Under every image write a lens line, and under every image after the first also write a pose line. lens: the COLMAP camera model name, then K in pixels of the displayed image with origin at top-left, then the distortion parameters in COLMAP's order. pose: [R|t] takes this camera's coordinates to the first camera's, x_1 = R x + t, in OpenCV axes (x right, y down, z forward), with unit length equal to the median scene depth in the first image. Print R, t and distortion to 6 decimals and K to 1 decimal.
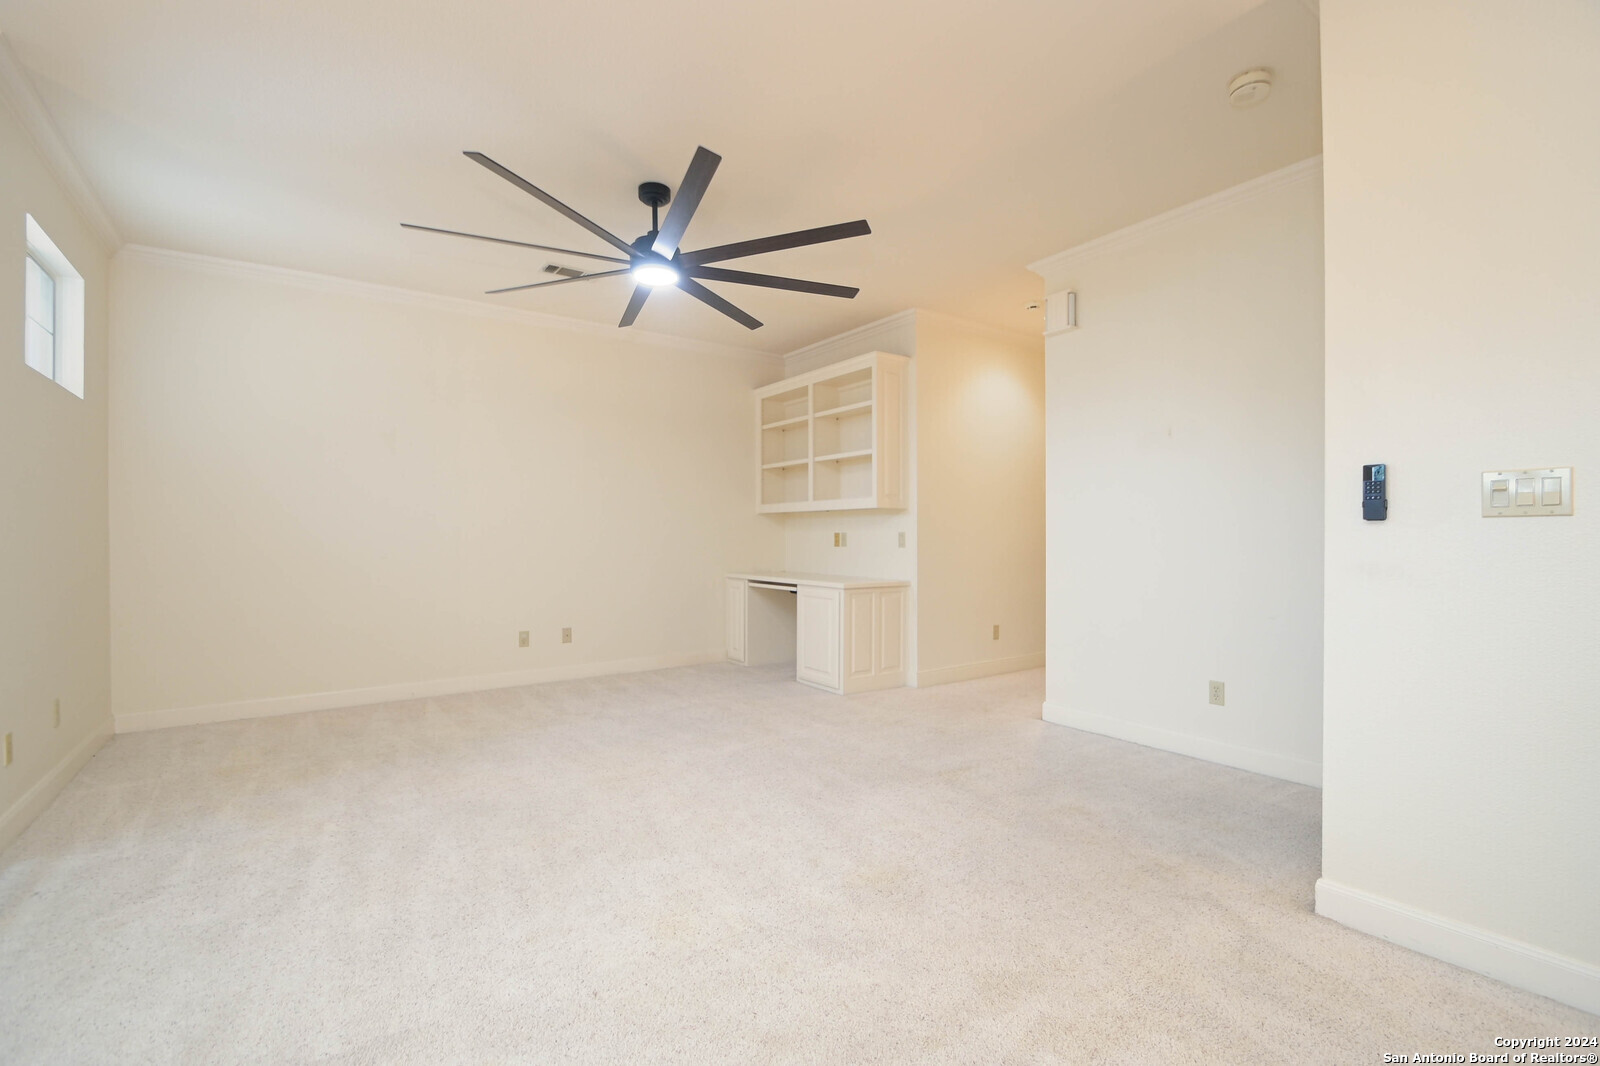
lens RADIAL K [[703.6, 0, 797.5], [0, 703.6, 540.2], [0, 0, 1]] dist [0.000322, -0.000074]
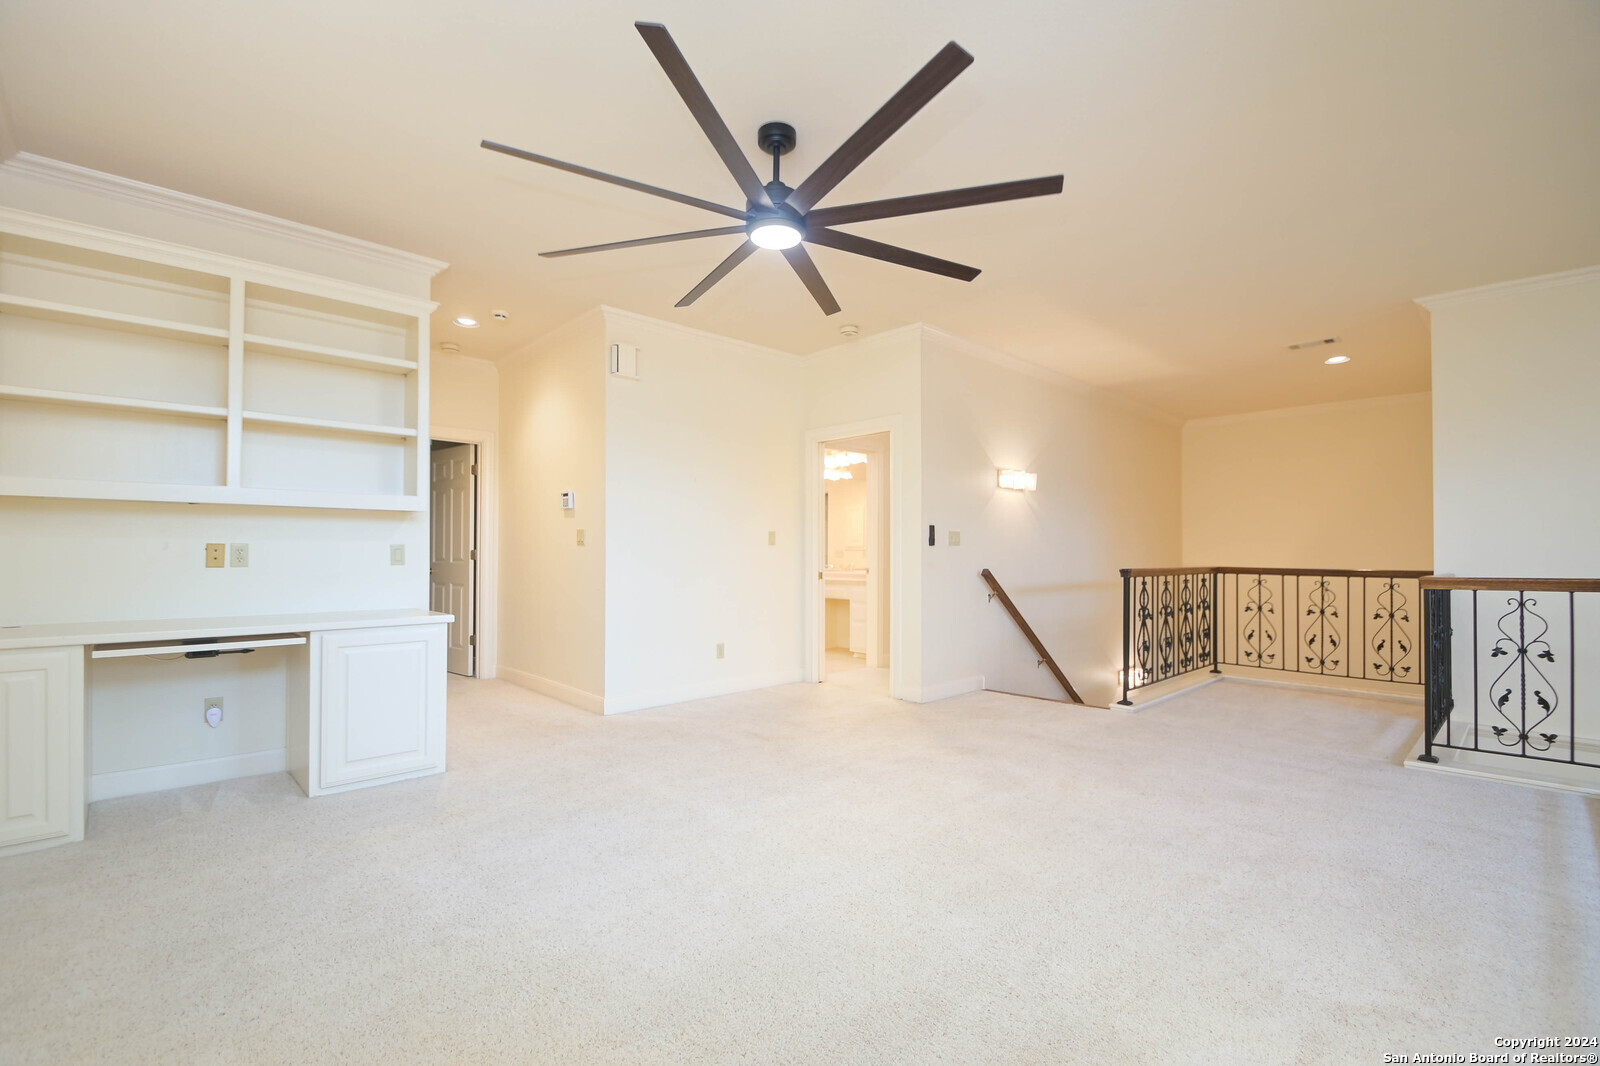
lens RADIAL K [[703.6, 0, 797.5], [0, 703.6, 540.2], [0, 0, 1]] dist [0.000322, -0.000074]
pose [[-0.138536, 0.001042, 0.990357, -0.632559], [-0.002897, 0.999995, -0.001457, -0.015461], [-0.990353, -0.003071, -0.138533, 0.677156]]
